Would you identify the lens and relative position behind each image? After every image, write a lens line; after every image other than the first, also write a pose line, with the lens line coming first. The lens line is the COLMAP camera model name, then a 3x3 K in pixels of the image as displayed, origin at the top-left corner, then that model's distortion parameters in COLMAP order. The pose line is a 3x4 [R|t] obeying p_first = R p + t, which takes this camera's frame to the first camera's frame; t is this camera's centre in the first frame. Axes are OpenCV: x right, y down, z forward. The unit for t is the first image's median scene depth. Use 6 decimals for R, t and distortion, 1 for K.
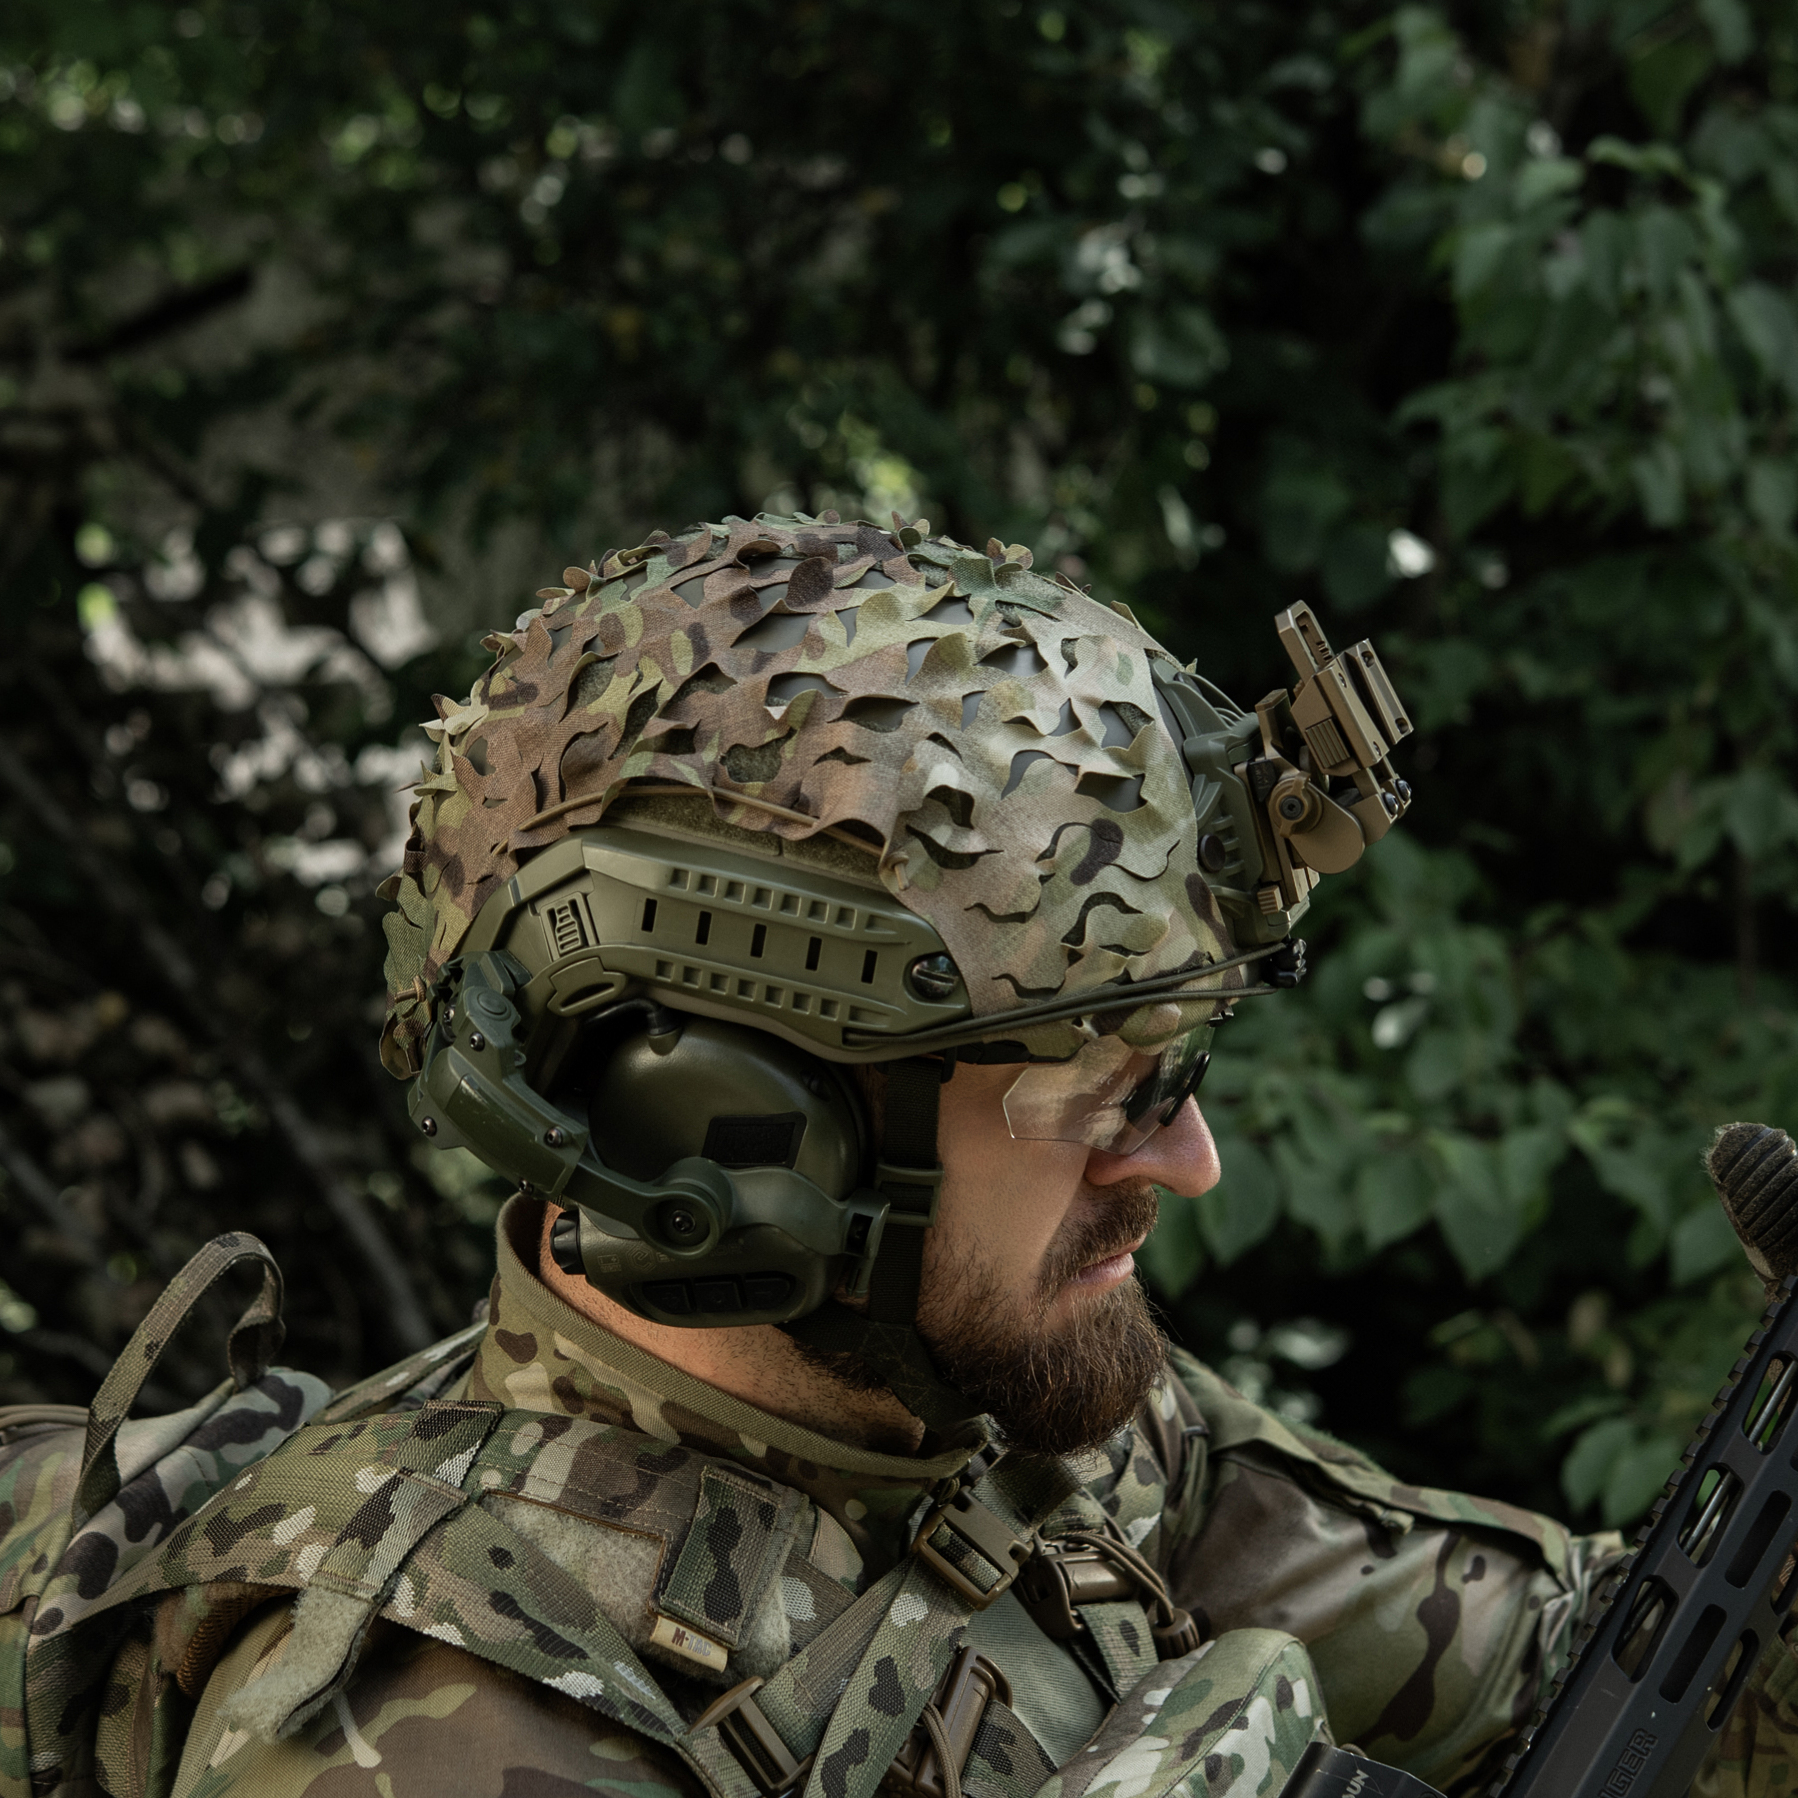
lens RADIAL K [[6236.8, 0, 899.0], [0, 6236.8, 899.0], [0, 0, 1]] dist [-1.391909, 27.055056]
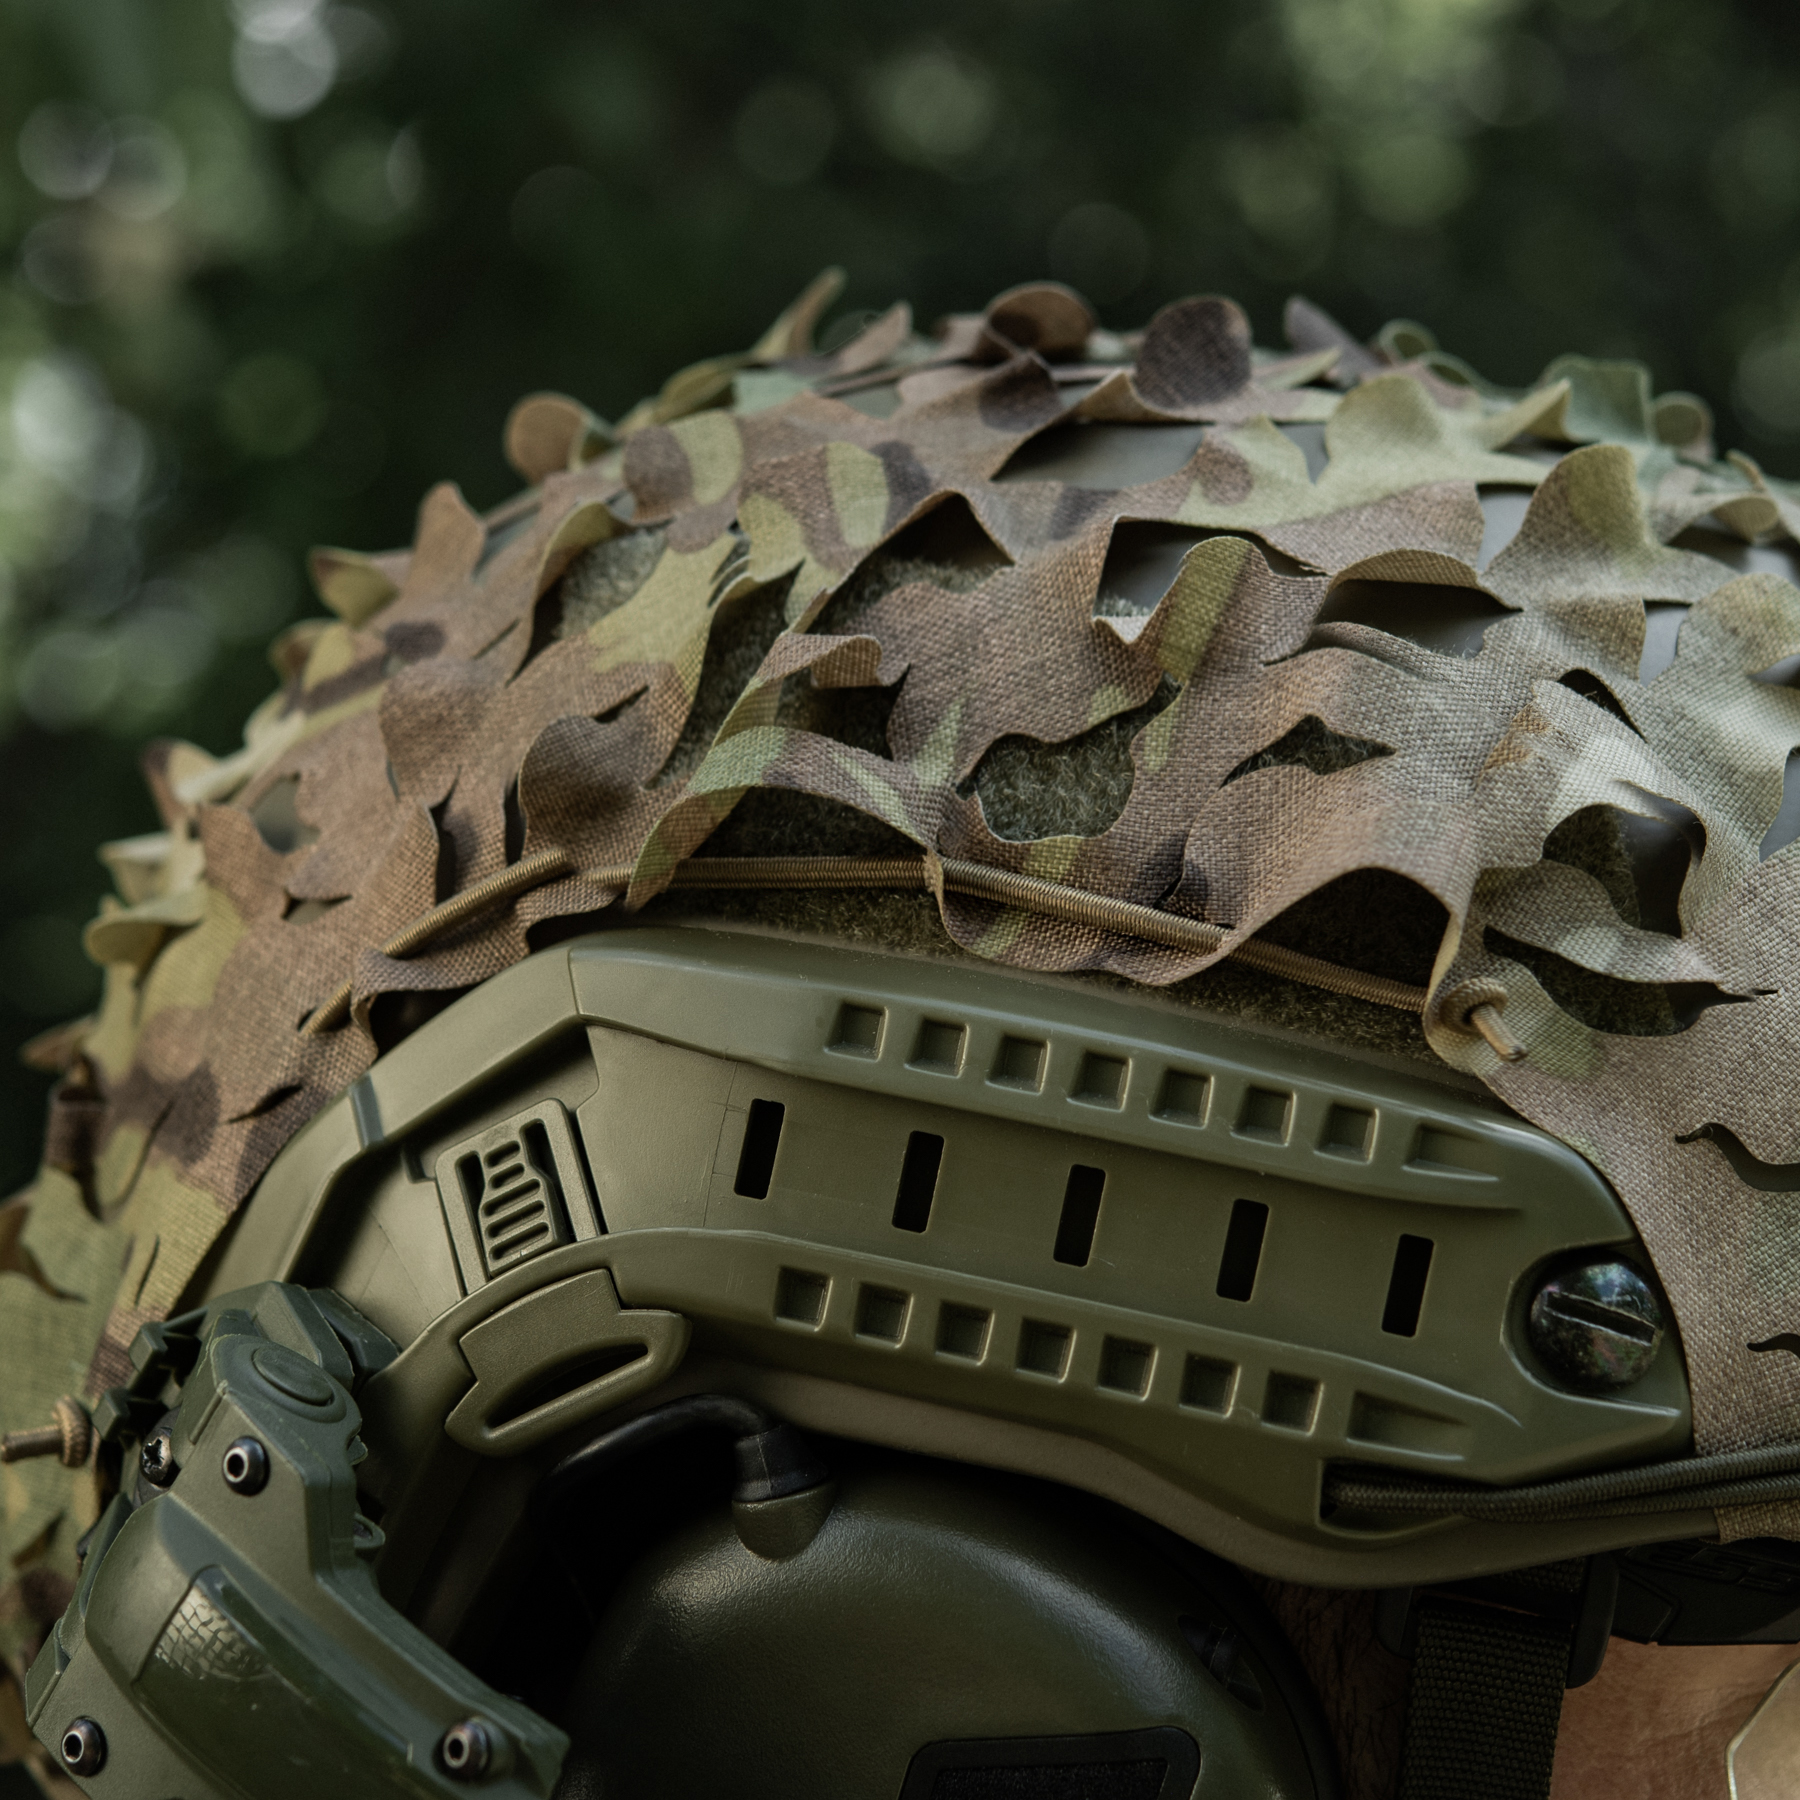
lens RADIAL K [[5890.5, 0, 900.0], [0, 5890.5, 900.0], [0, 0, 1]] dist [0.058445, 1.327269]
pose [[0.997275, 0.042250, 0.060484, -0.052651], [-0.024395, 0.962521, -0.270109, 0.077986], [-0.069629, 0.267898, 0.960928, 0.674034]]
